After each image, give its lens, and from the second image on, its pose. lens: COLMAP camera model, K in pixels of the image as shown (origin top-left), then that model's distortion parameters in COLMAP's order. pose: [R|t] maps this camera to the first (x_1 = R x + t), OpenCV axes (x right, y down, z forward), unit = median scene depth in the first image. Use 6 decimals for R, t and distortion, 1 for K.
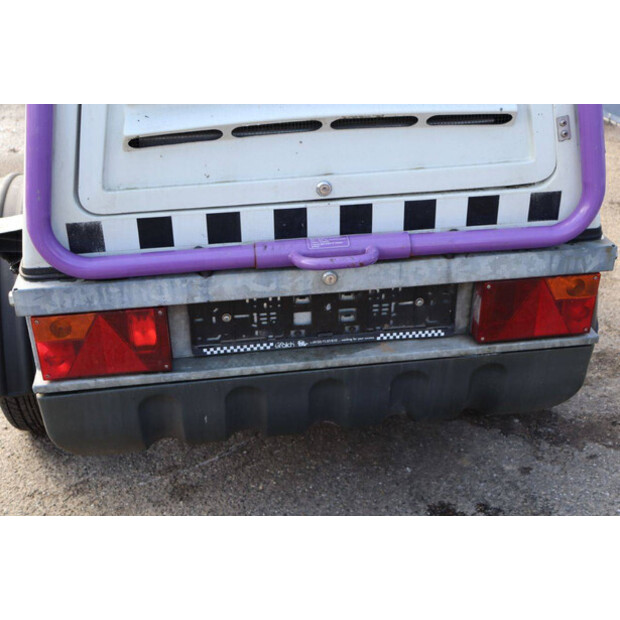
lens RADIAL K [[791.9, 0, 314.6], [0, 791.9, 308.6], [0, 0, 1]] dist [0.023420, 0.000000]
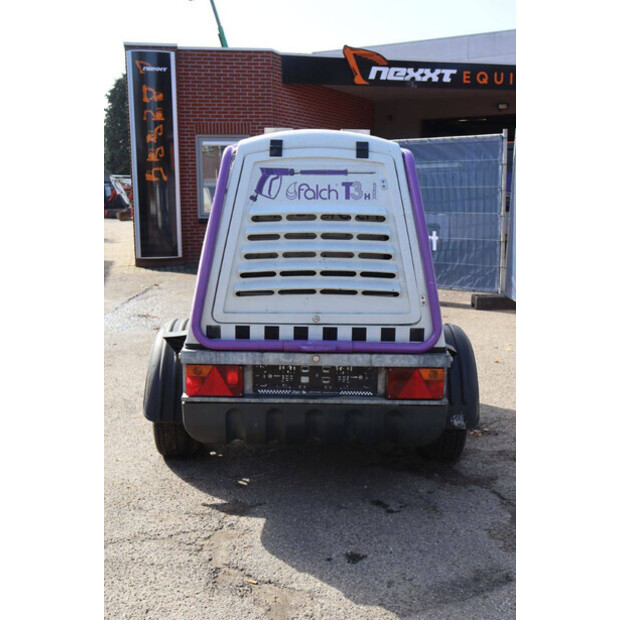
lens RADIAL K [[731.8, 0, 310.0], [0, 731.8, 309.5], [0, 0, 1]] dist [0.025007, 0.000000]
pose [[0.989894, 0.058096, -0.129364, 0.256967], [-0.090863, 0.960218, -0.264056, 0.370140], [0.108877, 0.273142, 0.955792, -1.002305]]
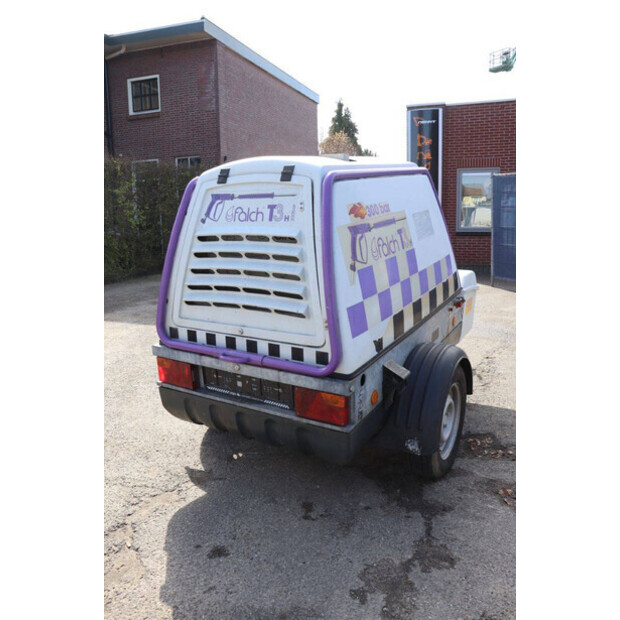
lens RADIAL K [[510.4, 0, 309.7], [0, 510.4, 311.4], [0, 0, 1]] dist [-0.109817, 0.018518]
pose [[0.775236, 0.146045, -0.614557, 1.116267], [-0.279059, 0.952000, -0.125784, -0.066569], [0.566689, 0.269010, 0.778780, -0.146335]]
